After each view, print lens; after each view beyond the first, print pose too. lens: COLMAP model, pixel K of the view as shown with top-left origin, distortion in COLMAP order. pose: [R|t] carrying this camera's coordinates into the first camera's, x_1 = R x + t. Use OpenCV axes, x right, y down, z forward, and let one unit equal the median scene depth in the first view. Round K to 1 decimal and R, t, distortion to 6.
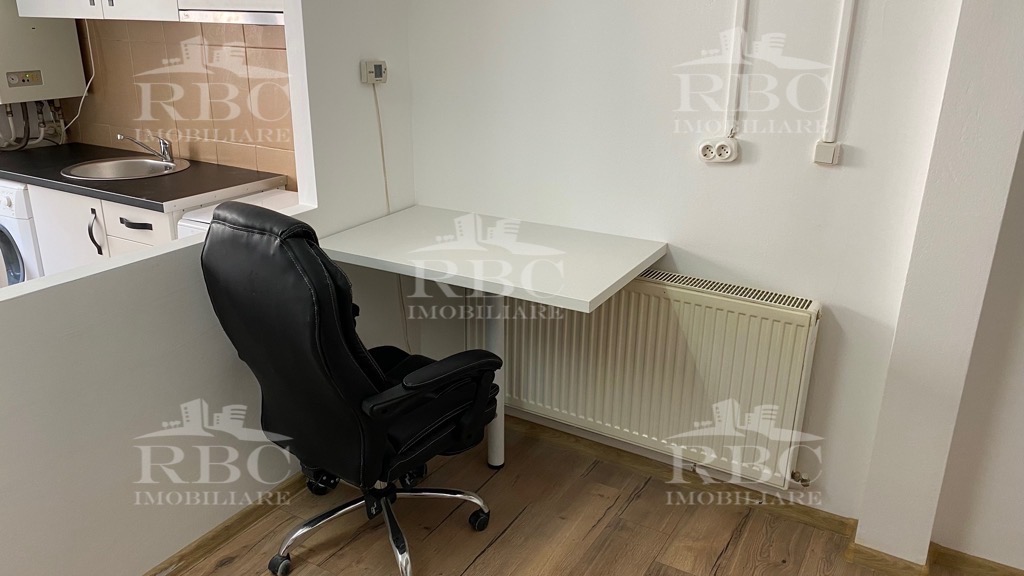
lens RADIAL K [[782.5, 0, 512.0], [0, 782.5, 288.0], [0, 0, 1]] dist [-0.008675, -0.003845]
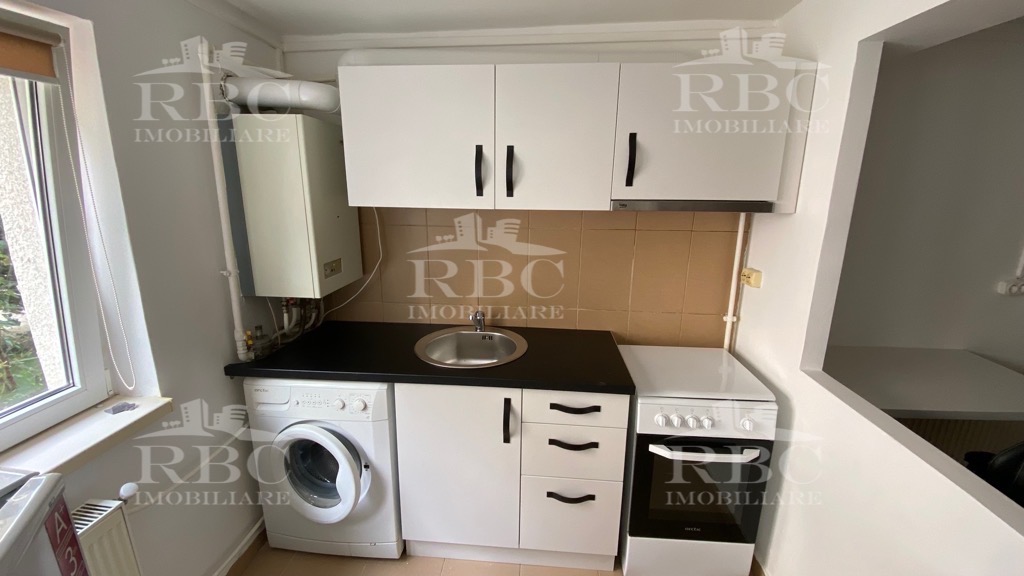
lens RADIAL K [[405.5, 0, 512.0], [0, 405.5, 288.0], [0, 0, 1]] dist [0.021389, -0.019982]
pose [[0.897776, -0.092912, 0.430541, -0.648689], [0.146931, 0.984681, -0.093888, -0.166306], [-0.415222, 0.147550, 0.897675, 0.464517]]
